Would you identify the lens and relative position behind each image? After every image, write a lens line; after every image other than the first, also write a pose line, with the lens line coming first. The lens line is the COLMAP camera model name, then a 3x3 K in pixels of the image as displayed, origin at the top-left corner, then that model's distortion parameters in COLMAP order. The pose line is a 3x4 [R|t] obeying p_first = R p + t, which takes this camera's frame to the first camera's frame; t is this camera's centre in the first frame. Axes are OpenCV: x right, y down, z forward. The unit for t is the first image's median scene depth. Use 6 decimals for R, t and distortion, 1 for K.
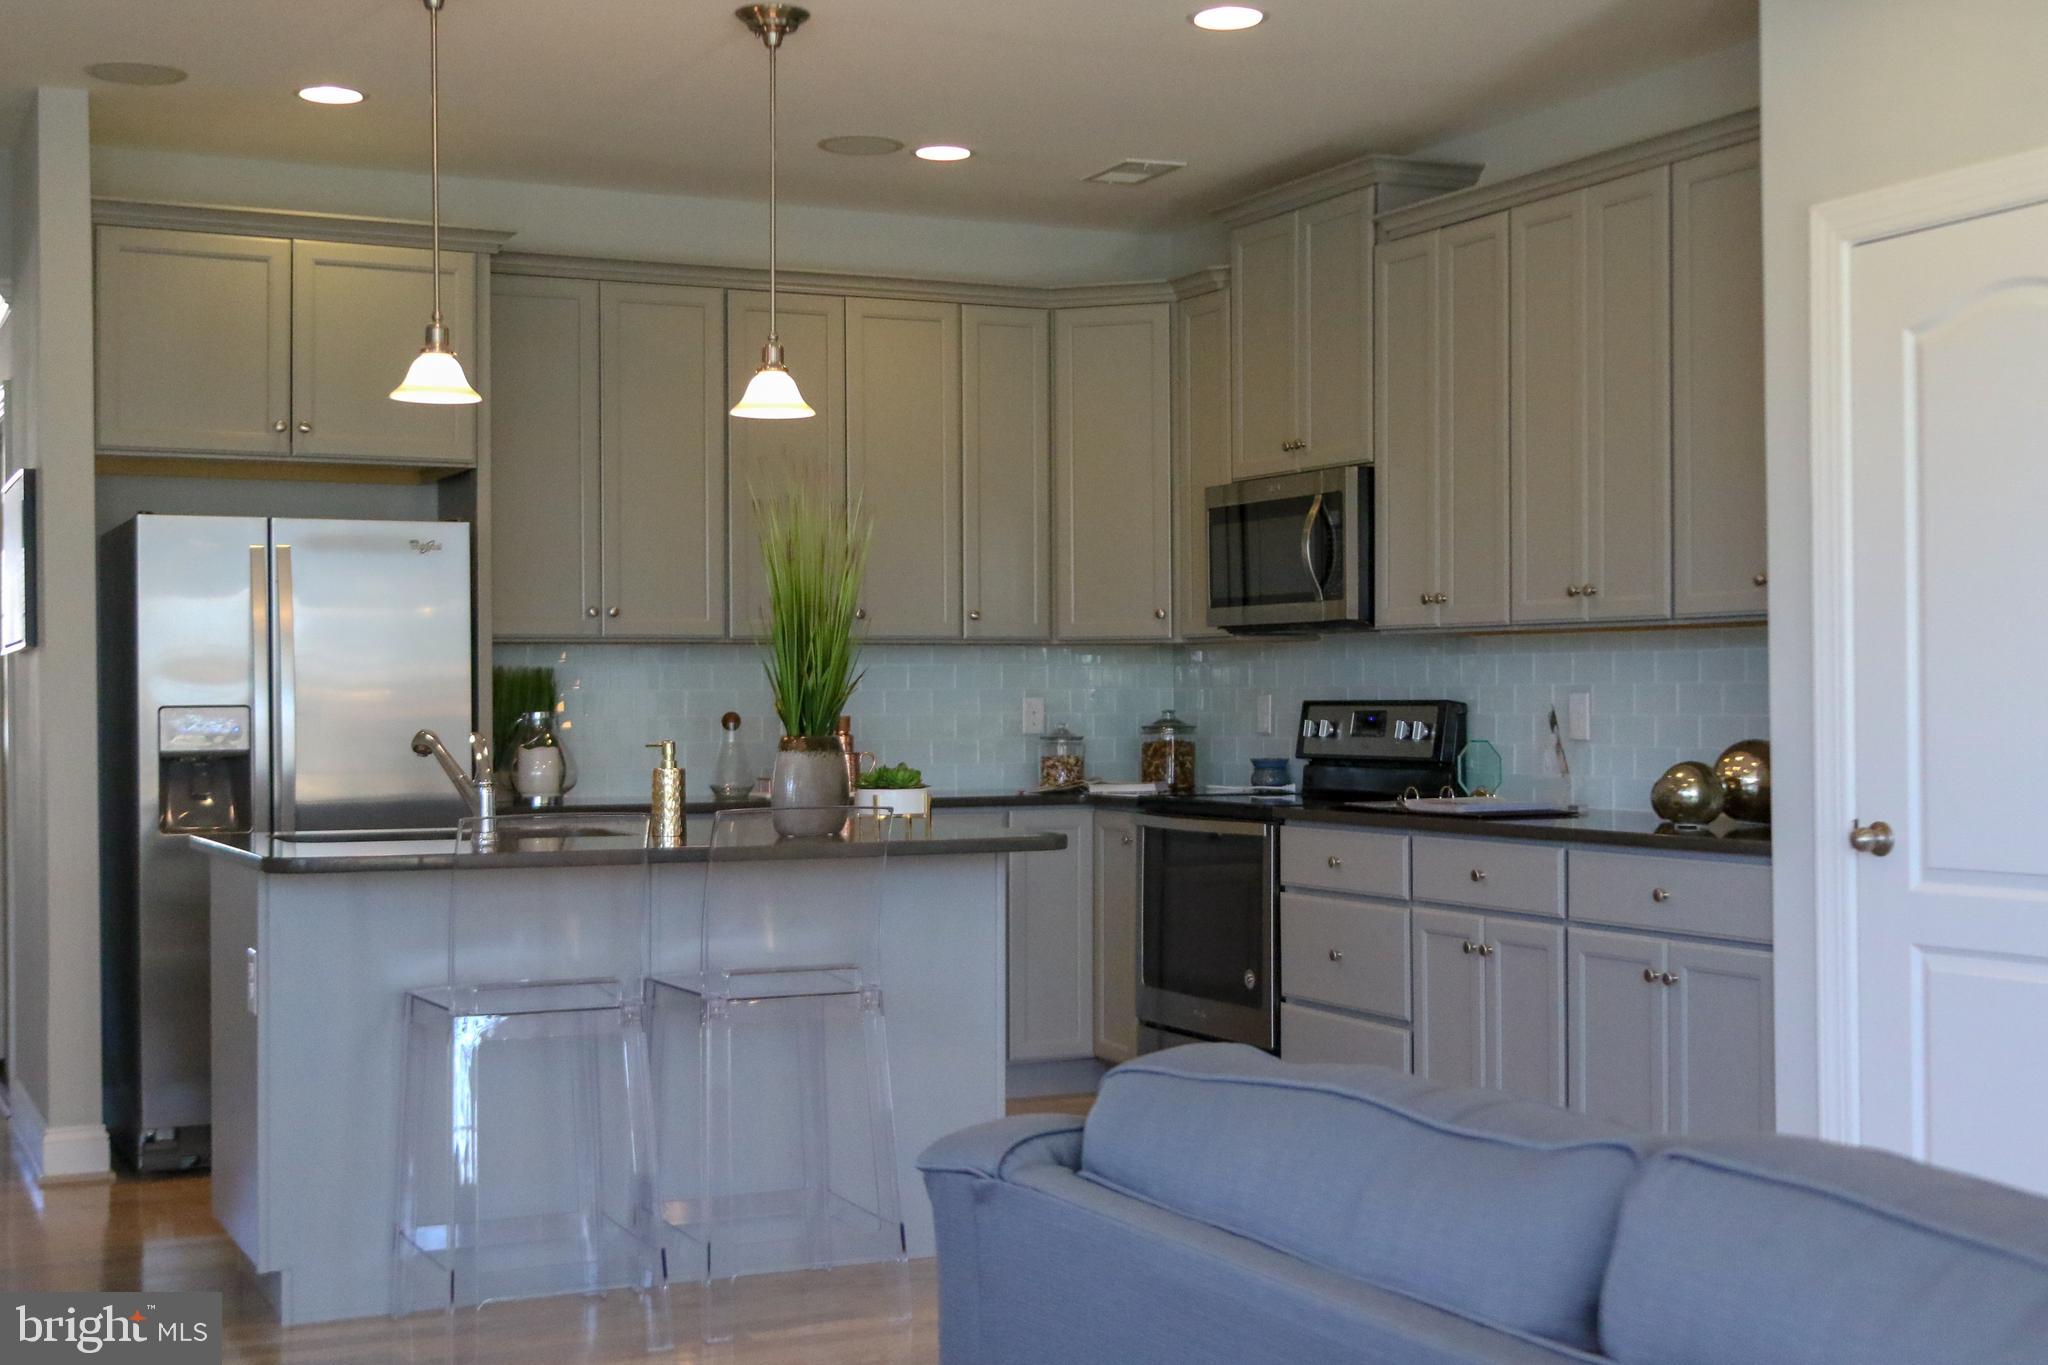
lens RADIAL K [[2645.0, 0, 1024.0], [0, 2645.0, 682.5], [0, 0, 1]] dist [0.010057, -0.030635]
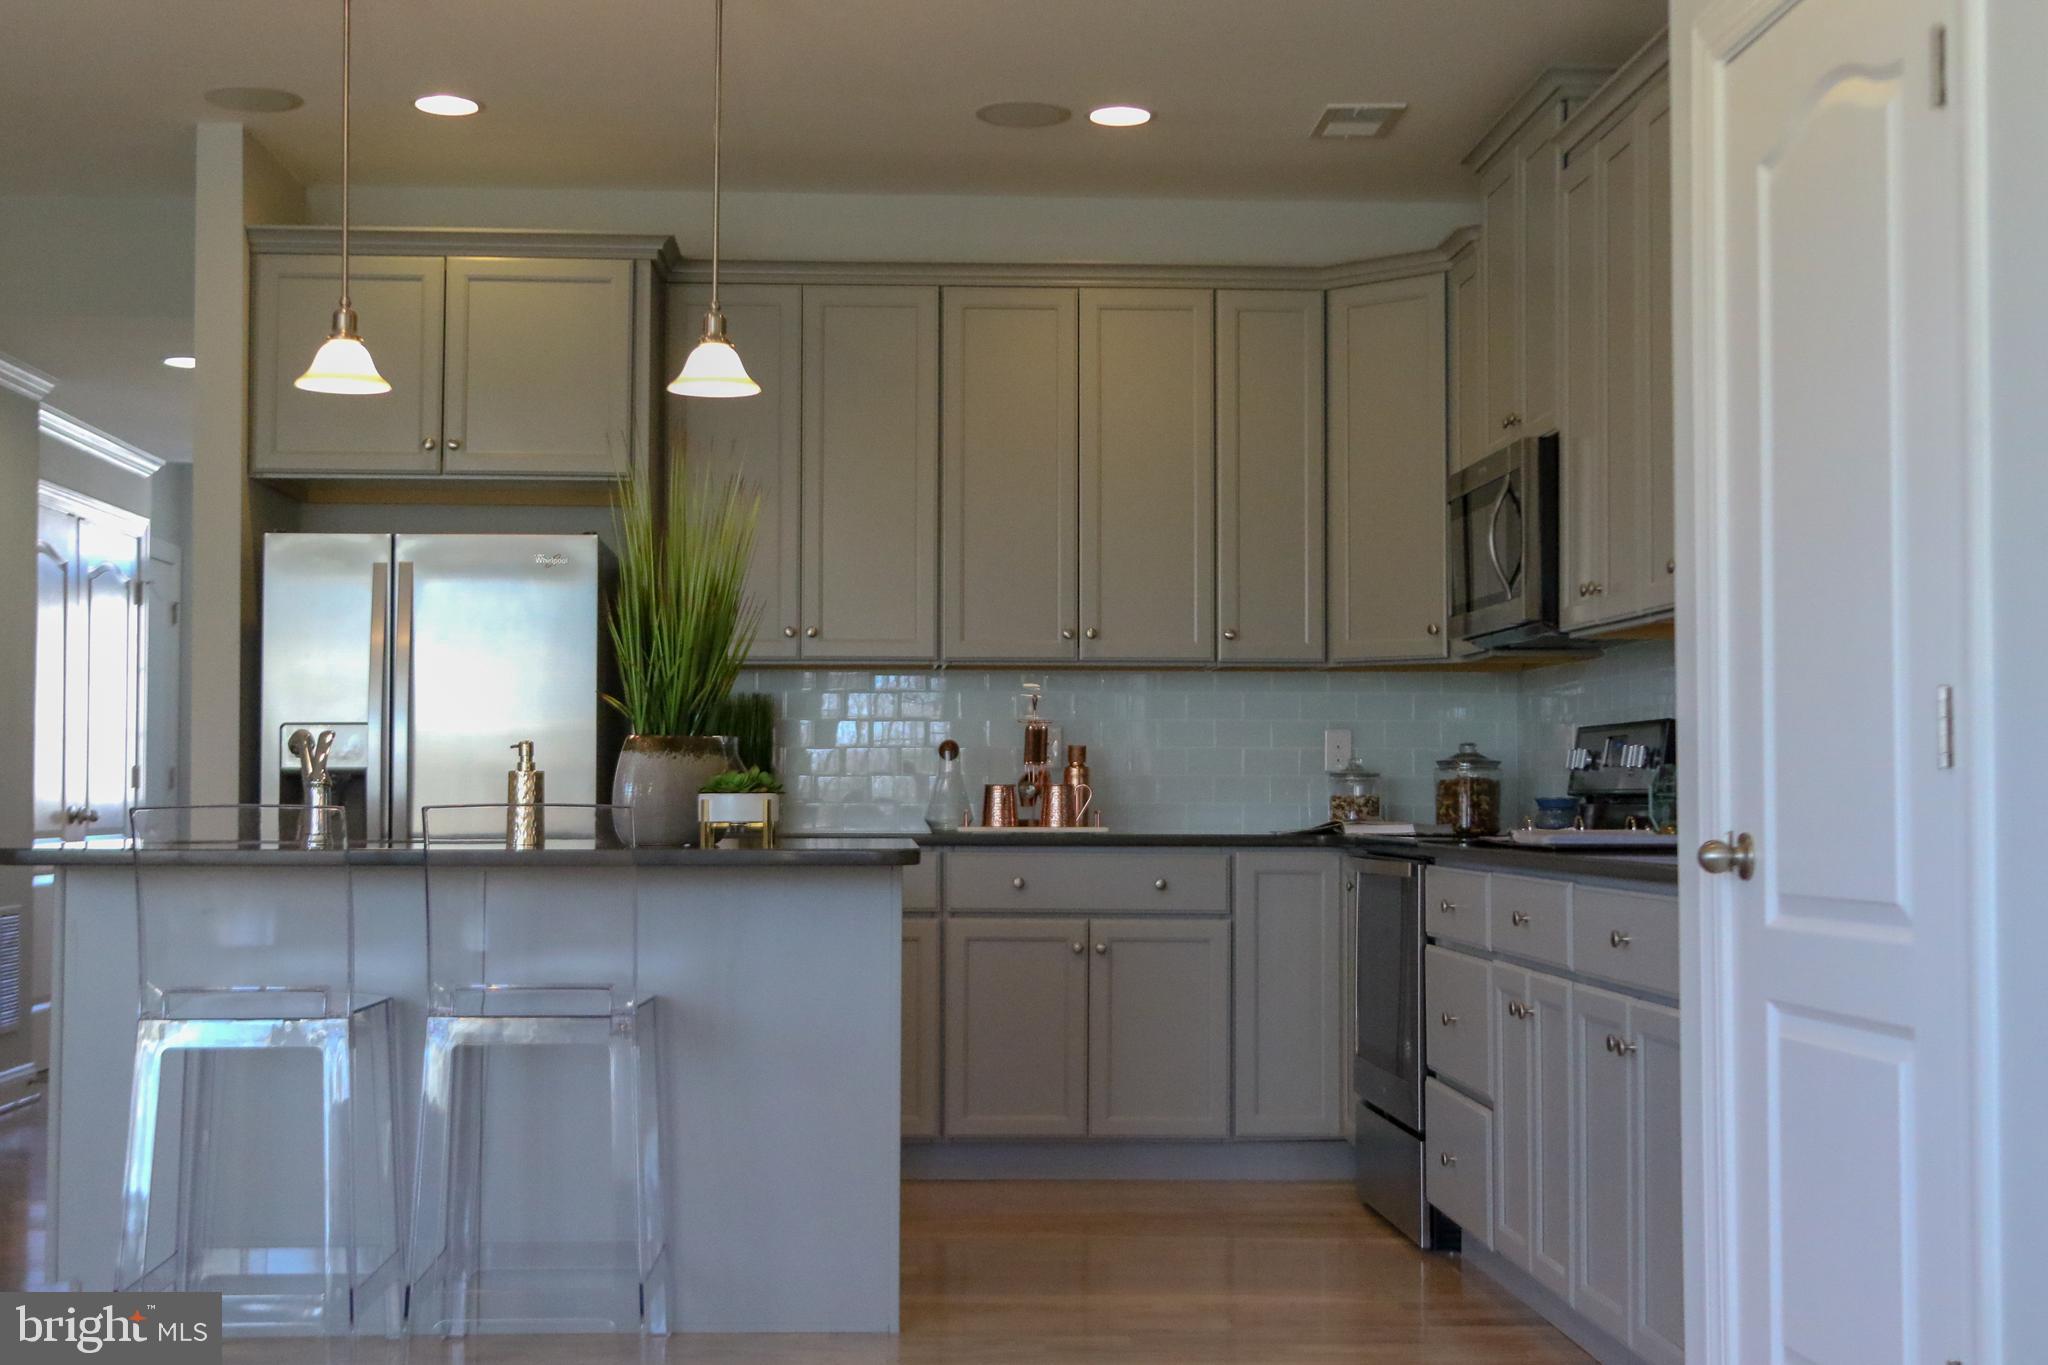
lens RADIAL K [[2645.0, 0, 1024.0], [0, 2645.0, 682.5], [0, 0, 1]] dist [0.010057, -0.030635]
pose [[0.920804, -0.010098, -0.389895, 0.308497], [-0.004684, 0.999306, -0.036944, 0.028021], [0.389998, 0.035844, 0.920118, 0.175492]]
